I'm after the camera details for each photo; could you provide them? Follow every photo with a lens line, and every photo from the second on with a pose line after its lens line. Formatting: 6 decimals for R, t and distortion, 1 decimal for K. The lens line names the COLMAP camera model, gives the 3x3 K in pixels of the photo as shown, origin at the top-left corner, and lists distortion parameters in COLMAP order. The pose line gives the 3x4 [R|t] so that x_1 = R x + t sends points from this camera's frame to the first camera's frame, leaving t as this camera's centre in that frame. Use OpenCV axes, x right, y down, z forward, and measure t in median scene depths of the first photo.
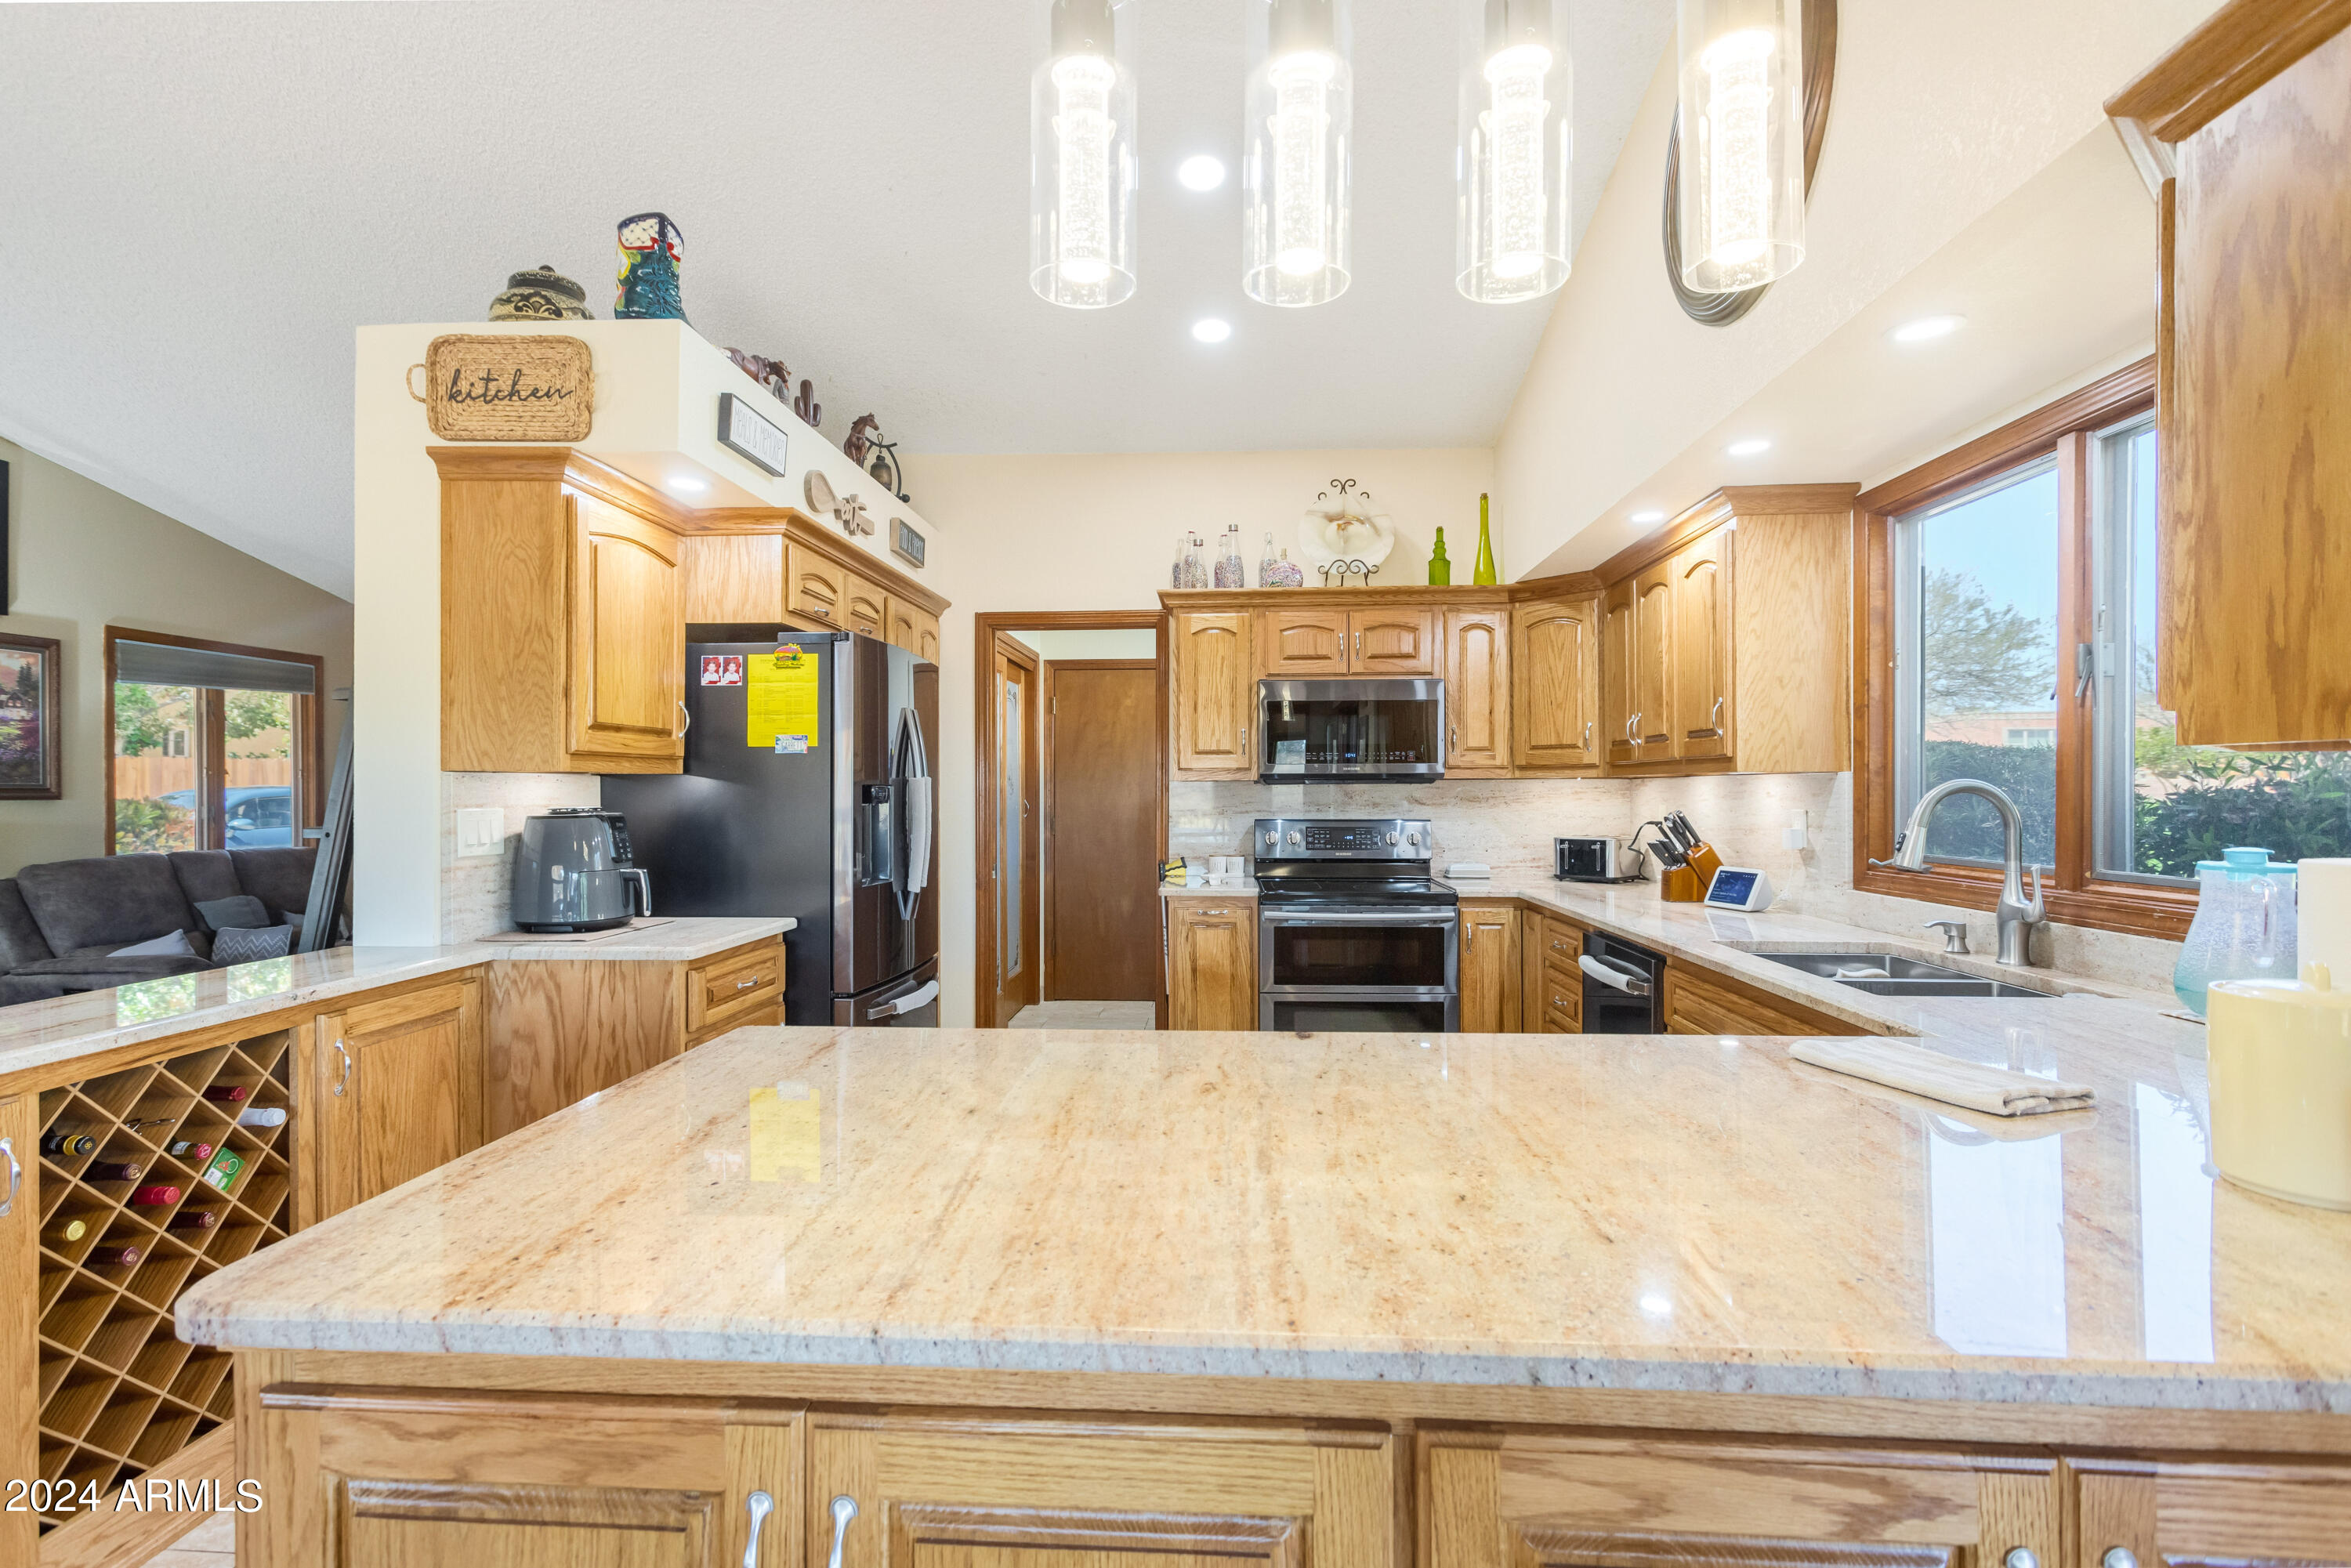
lens RADIAL K [[1126.8, 0, 1179.0], [0, 1126.8, 780.8], [0, 0, 1]] dist [-0.000195, 0.003930]
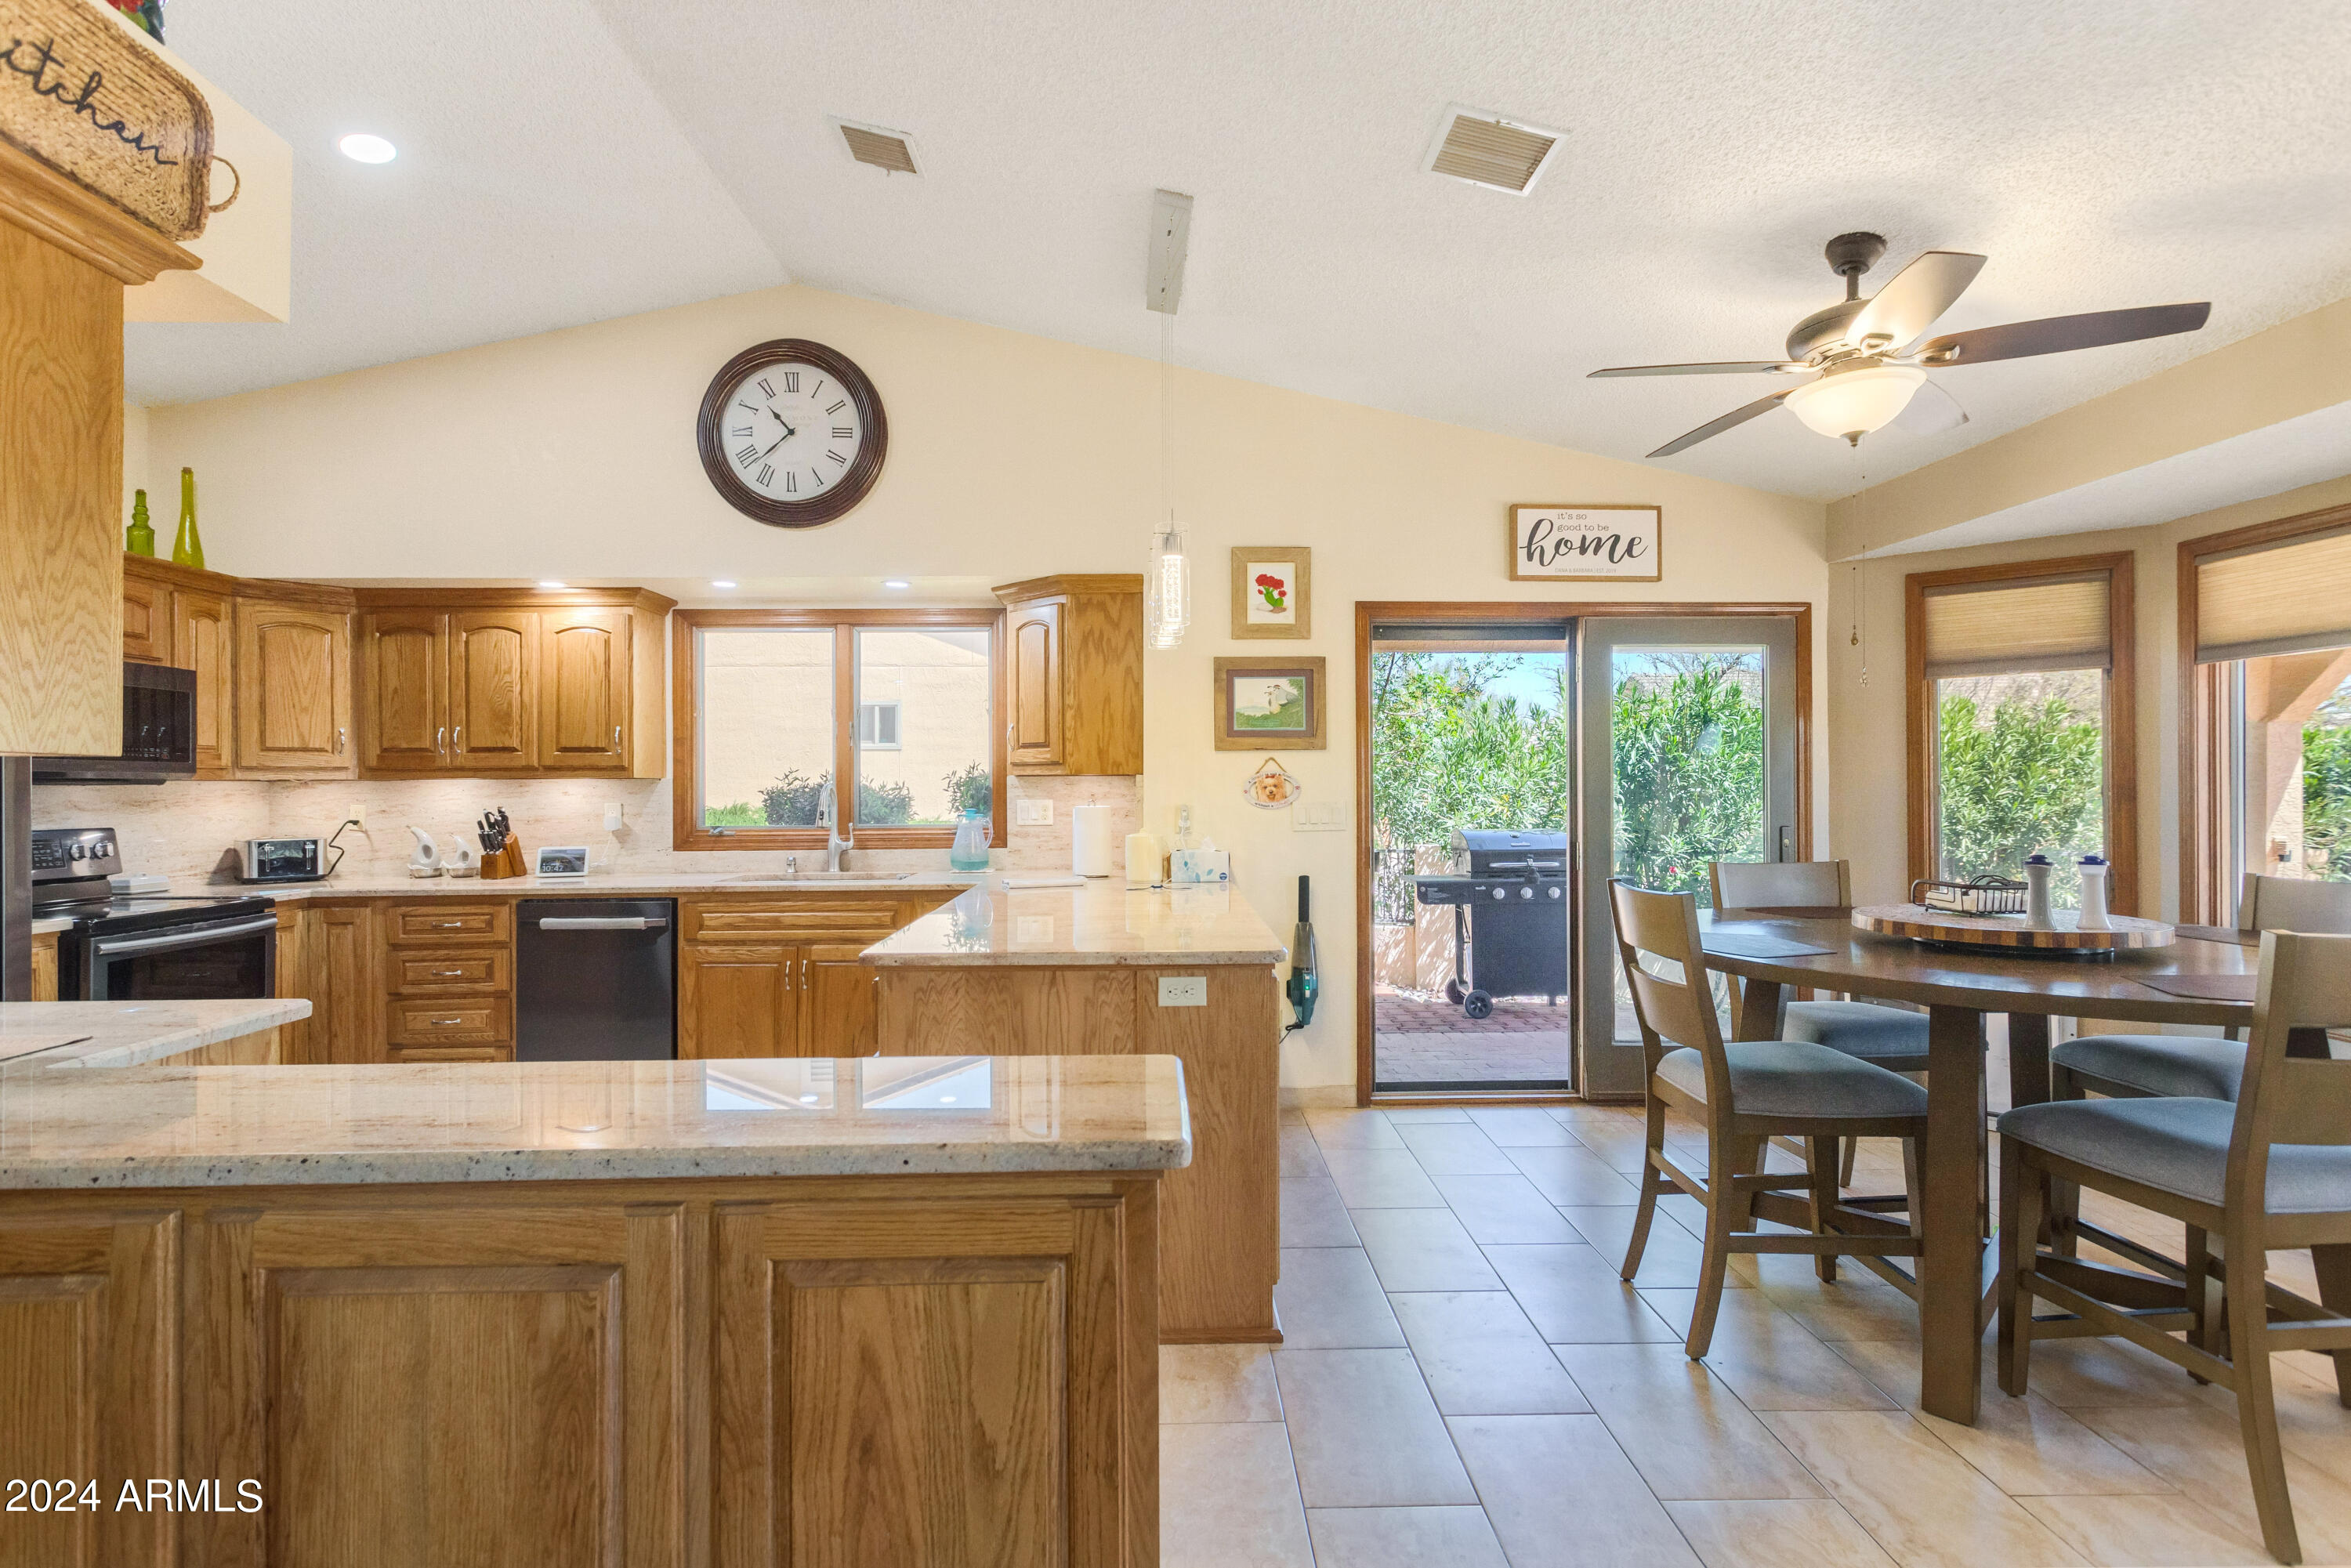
lens RADIAL K [[1126.8, 0, 1169.3], [0, 1126.8, 784.9], [0, 0, 1]] dist [-0.000195, 0.003930]
pose [[-0.086319, 0.005850, 0.996250, -1.207832], [-0.002497, 0.999978, -0.006088, 0.010091], [-0.996264, -0.003013, -0.086303, 0.485161]]
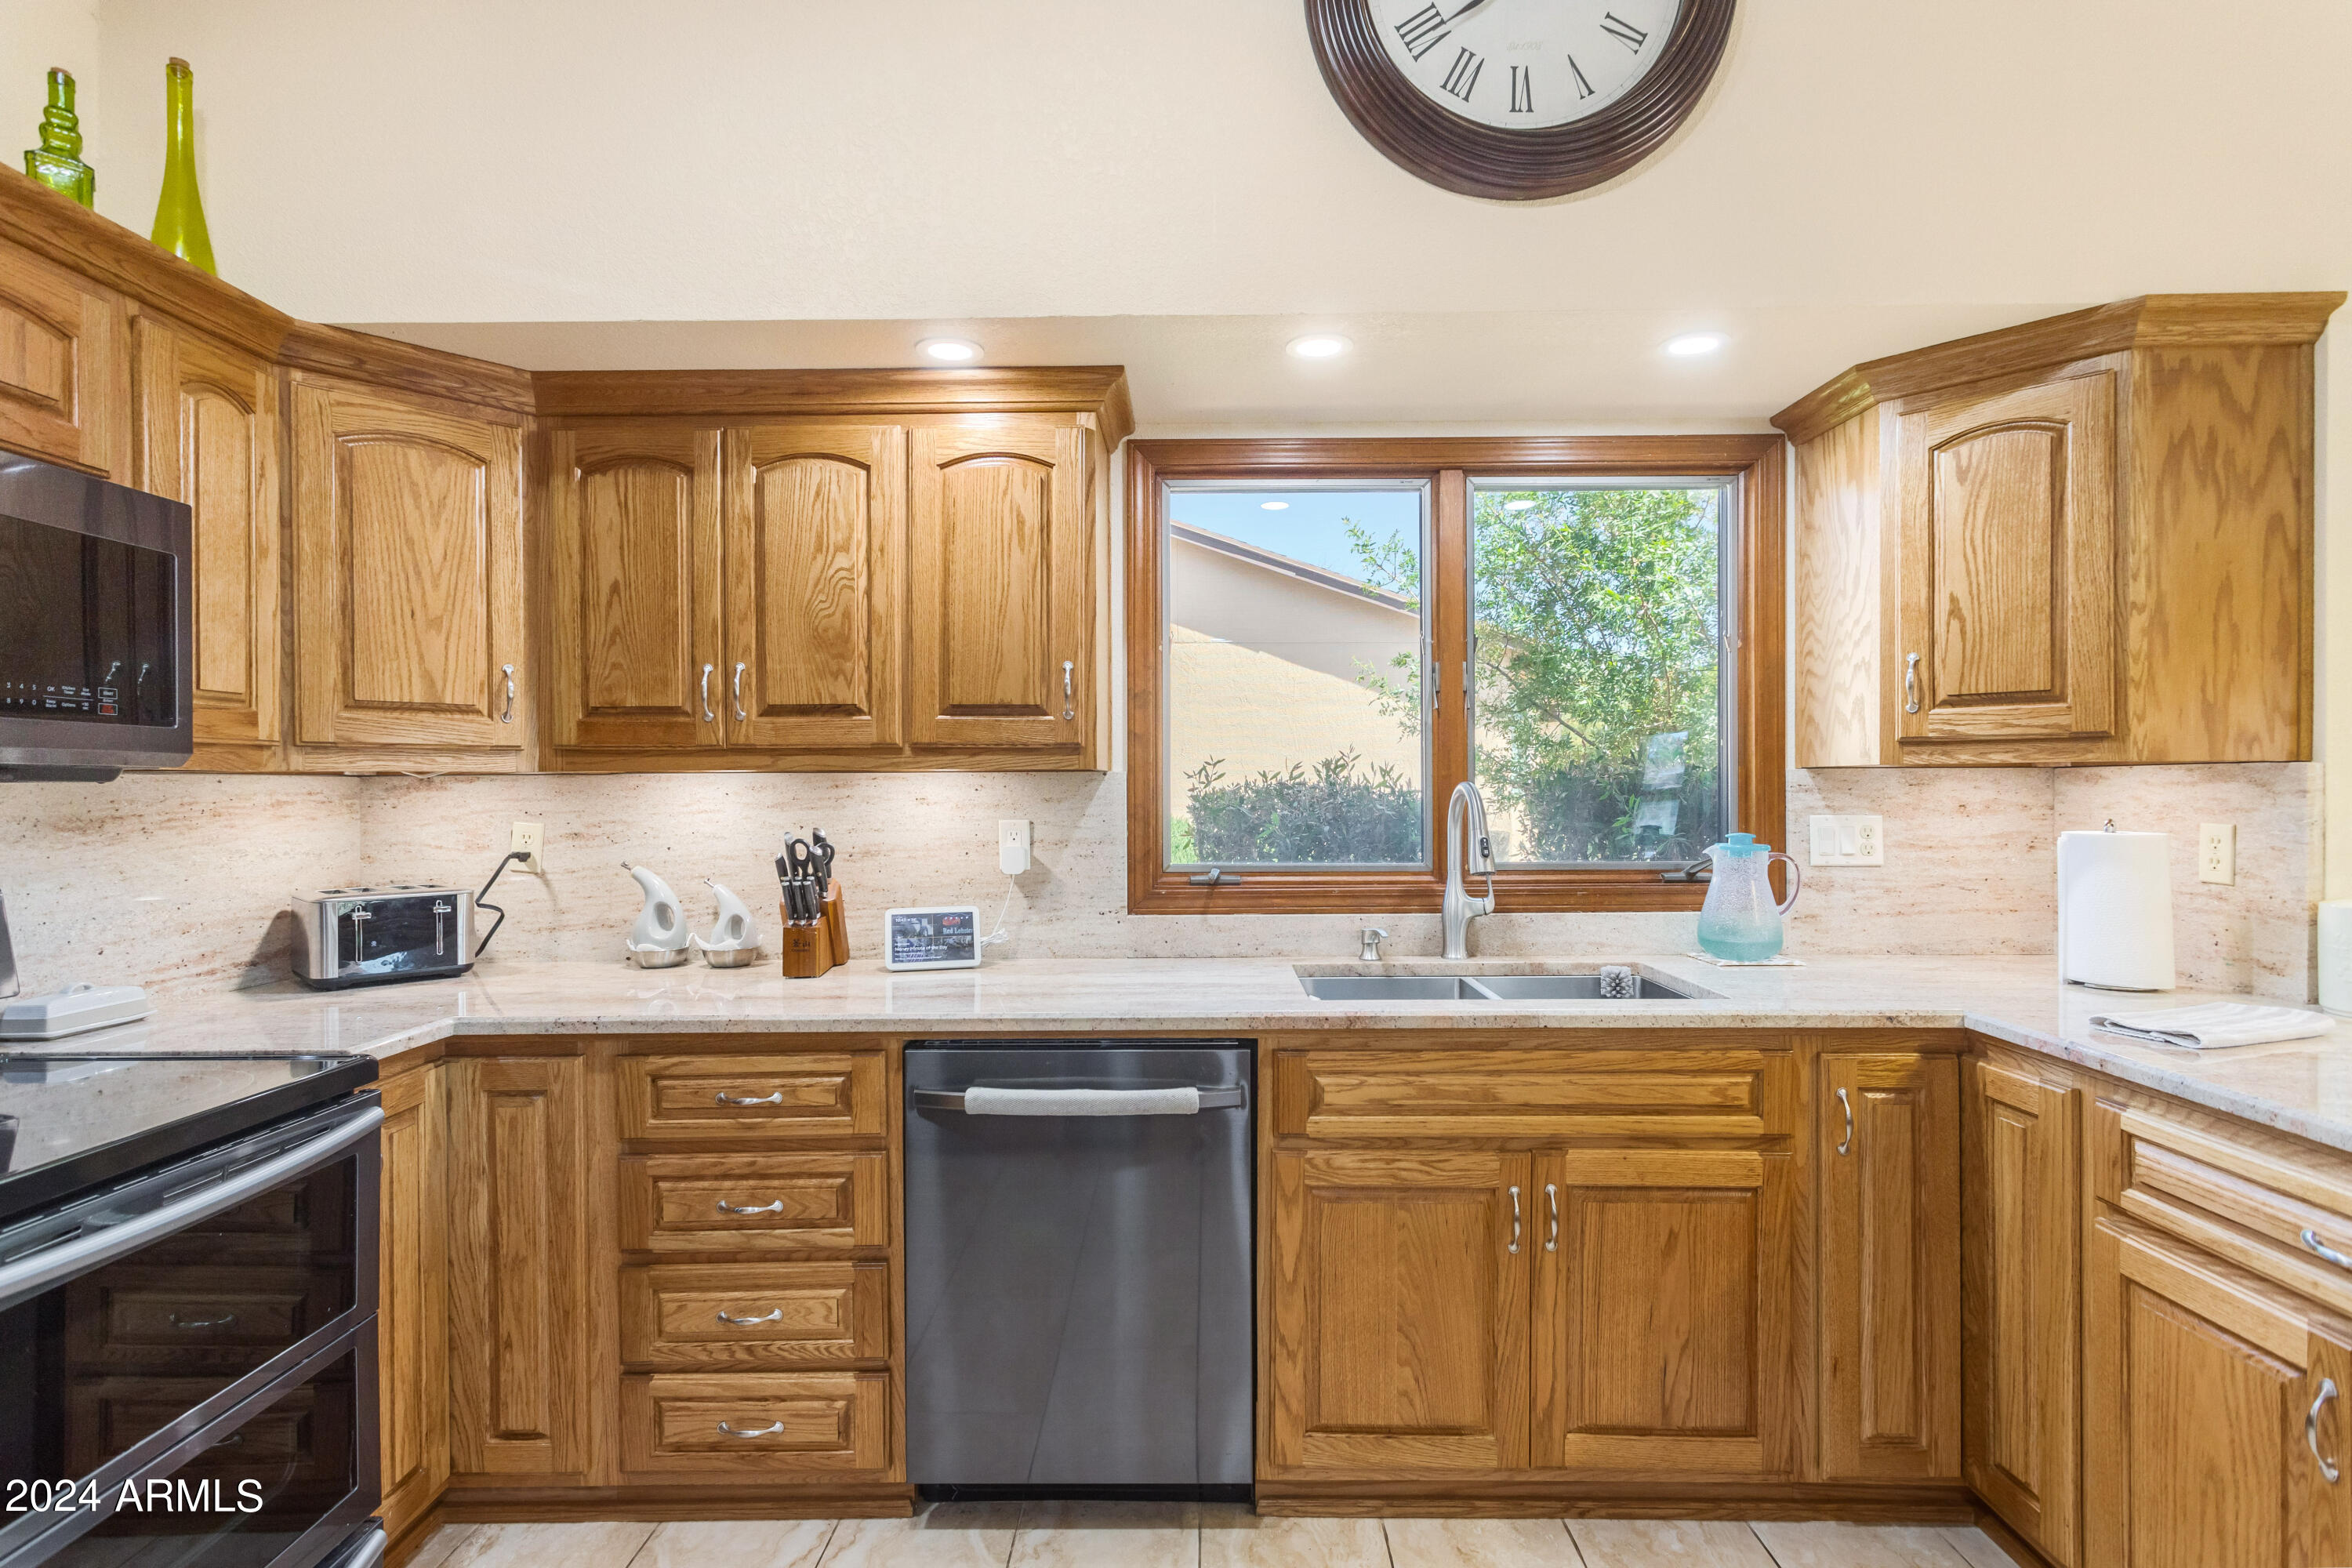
lens RADIAL K [[1127.4, 0, 1182.0], [0, 1127.4, 790.7], [0, 0, 1]] dist [-0.000195, 0.003930]
pose [[-0.049302, 0.000634, 0.998784, -0.255255], [-0.003771, 0.999993, -0.000820, 0.006955], [-0.998777, -0.003807, -0.049299, 1.127075]]
